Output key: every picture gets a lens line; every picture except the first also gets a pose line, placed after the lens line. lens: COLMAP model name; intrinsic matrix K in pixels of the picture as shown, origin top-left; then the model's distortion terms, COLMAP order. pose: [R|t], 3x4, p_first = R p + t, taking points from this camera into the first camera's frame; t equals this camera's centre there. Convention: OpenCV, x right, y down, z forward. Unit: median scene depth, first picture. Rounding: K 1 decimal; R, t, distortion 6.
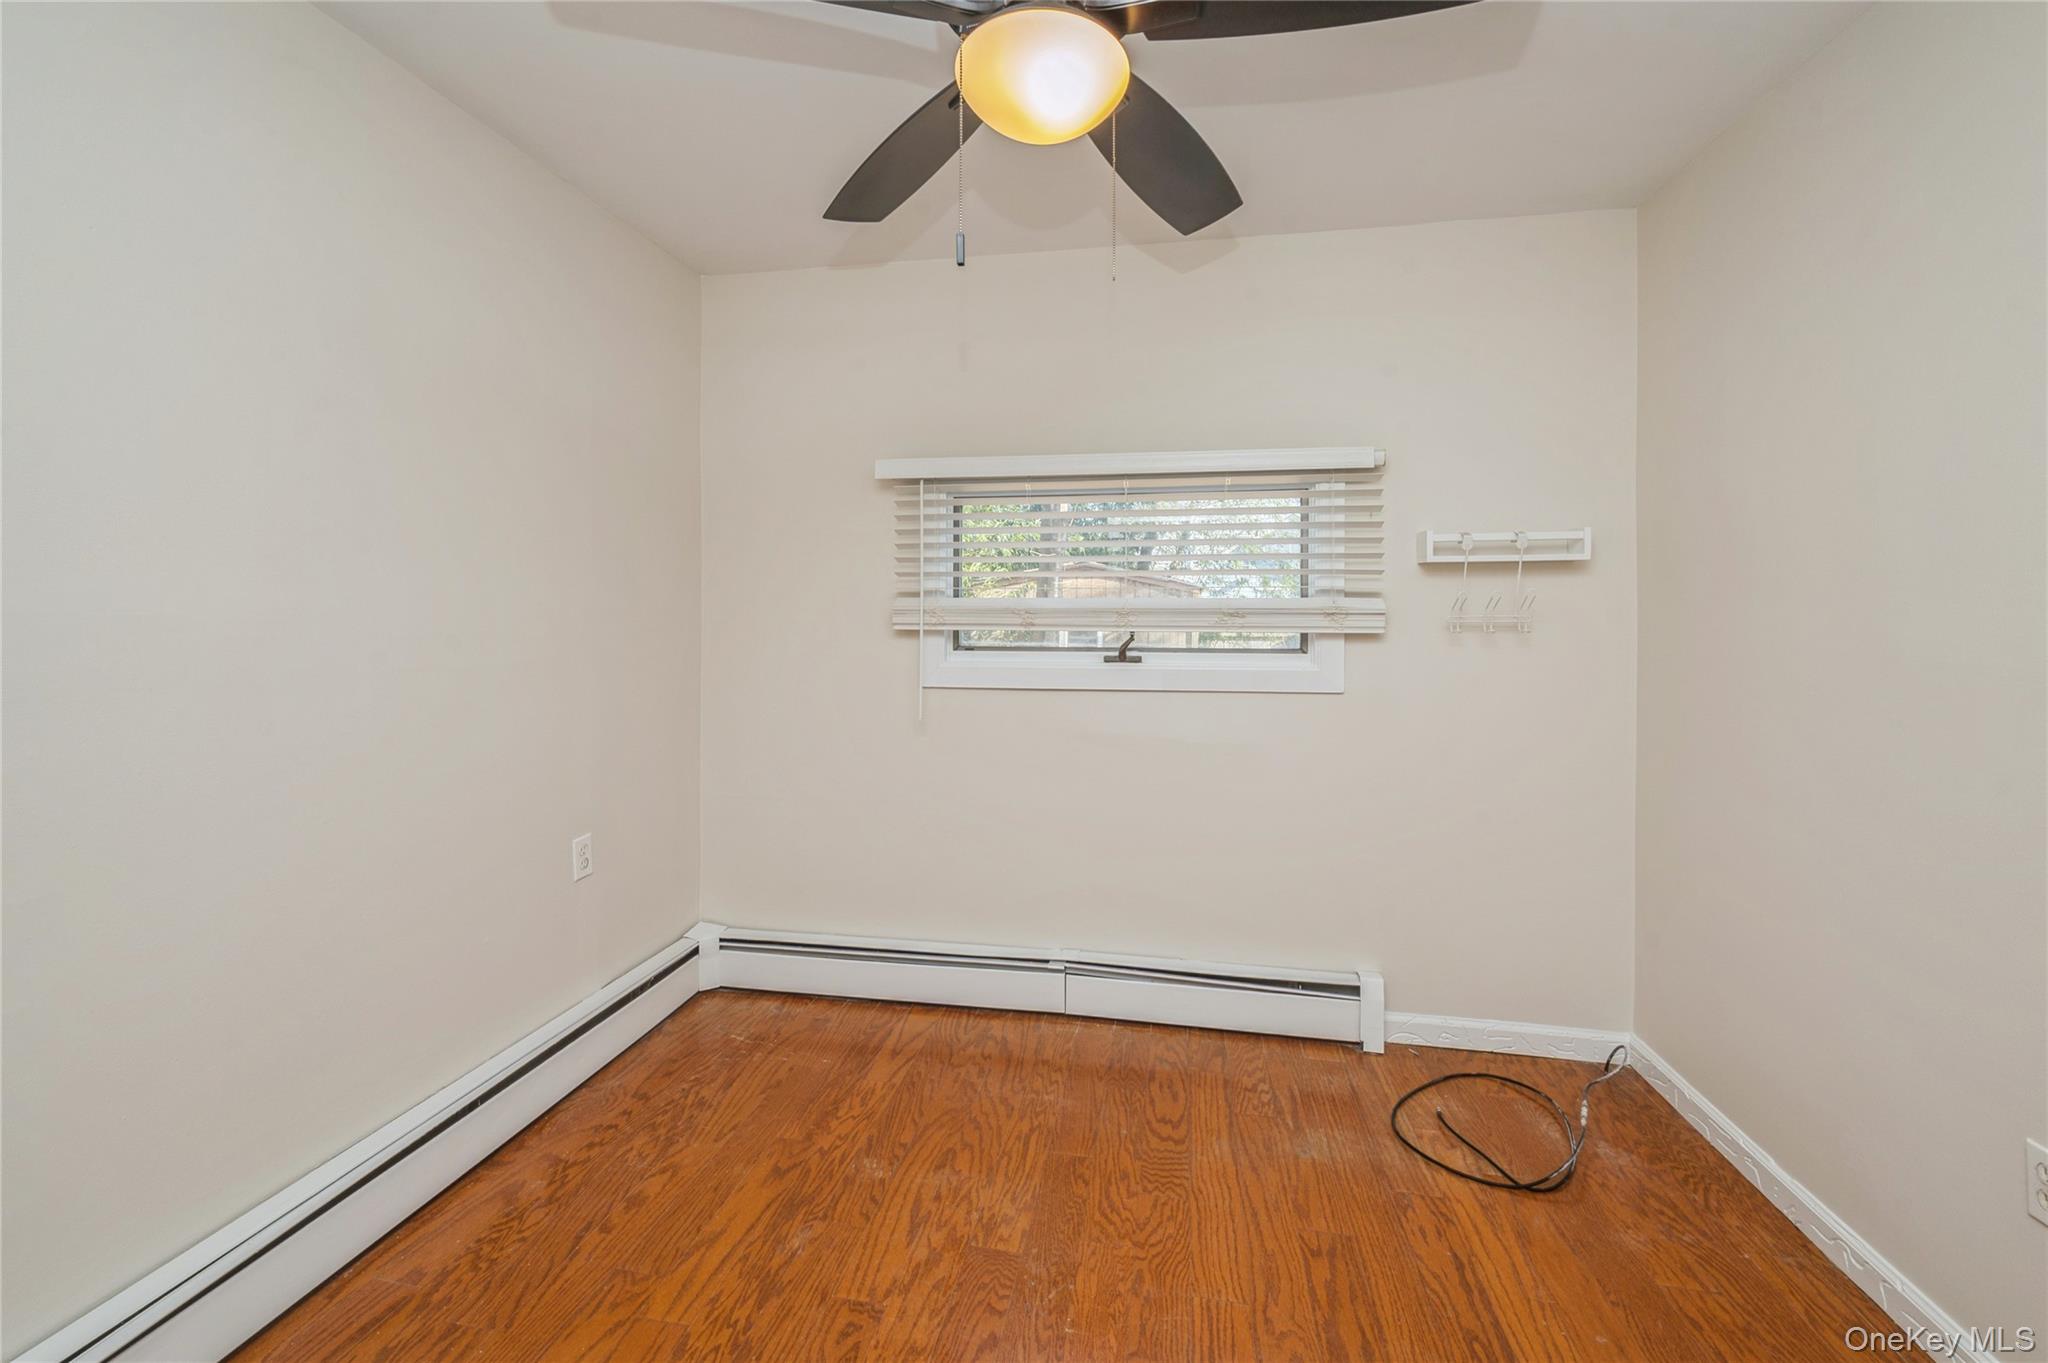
lens RADIAL K [[841.1, 0, 1041.9], [0, 841.1, 615.2], [0, 0, 1]] dist [0.002567, -0.001806]
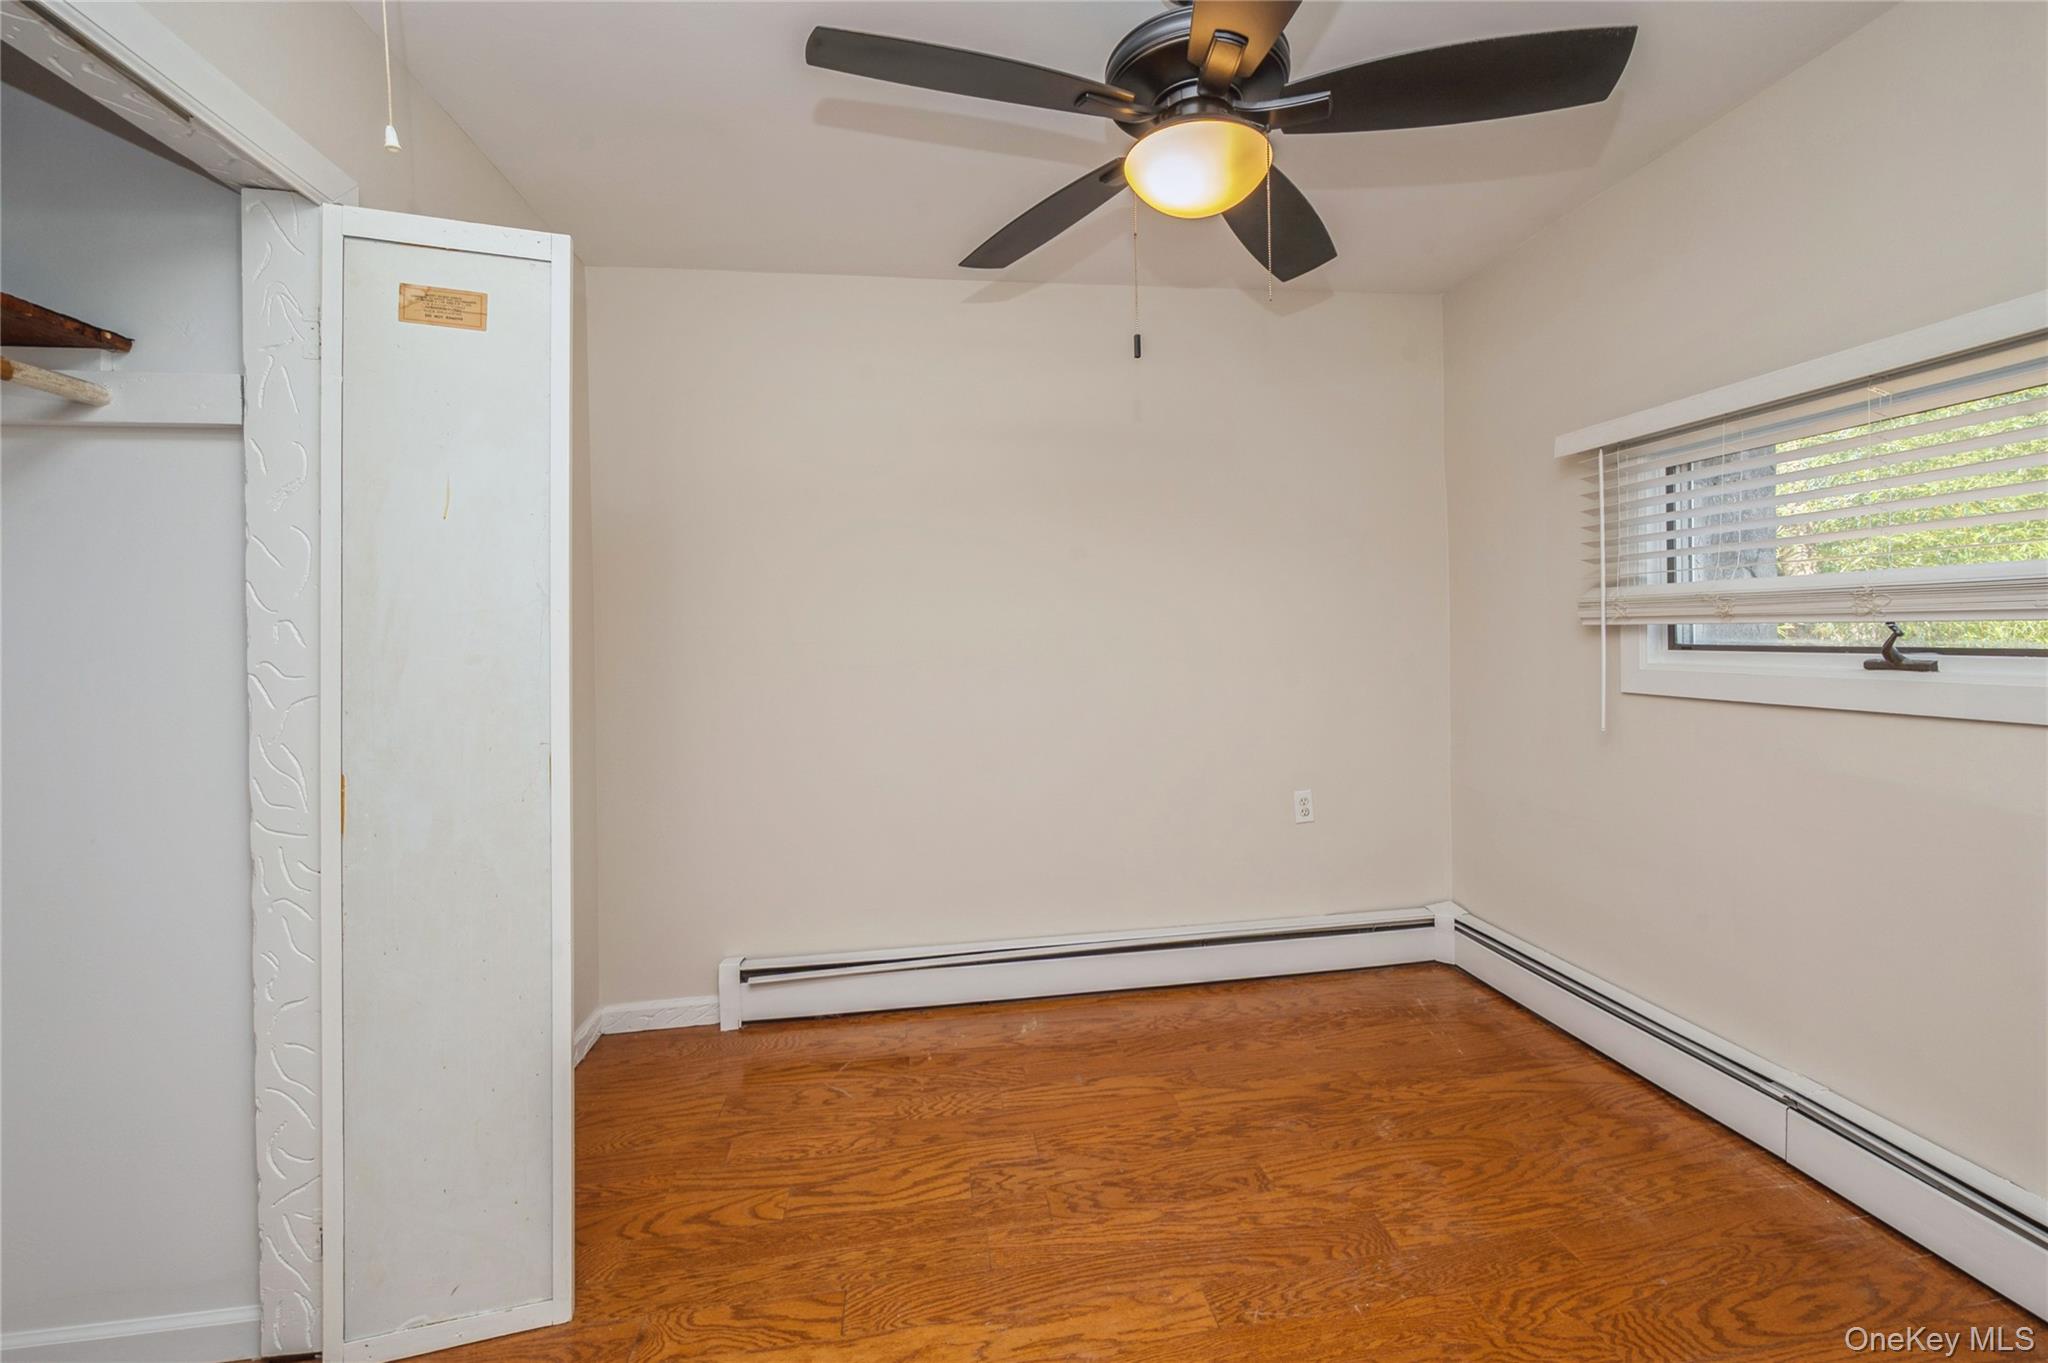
lens RADIAL K [[841.1, 0, 1022.8], [0, 841.1, 638.9], [0, 0, 1]] dist [0.002567, -0.001806]
pose [[0.320198, -0.001485, -0.947349, 0.624513], [0.027685, 0.999586, 0.007790, 0.011459], [0.946946, -0.028722, 0.320107, 0.221810]]
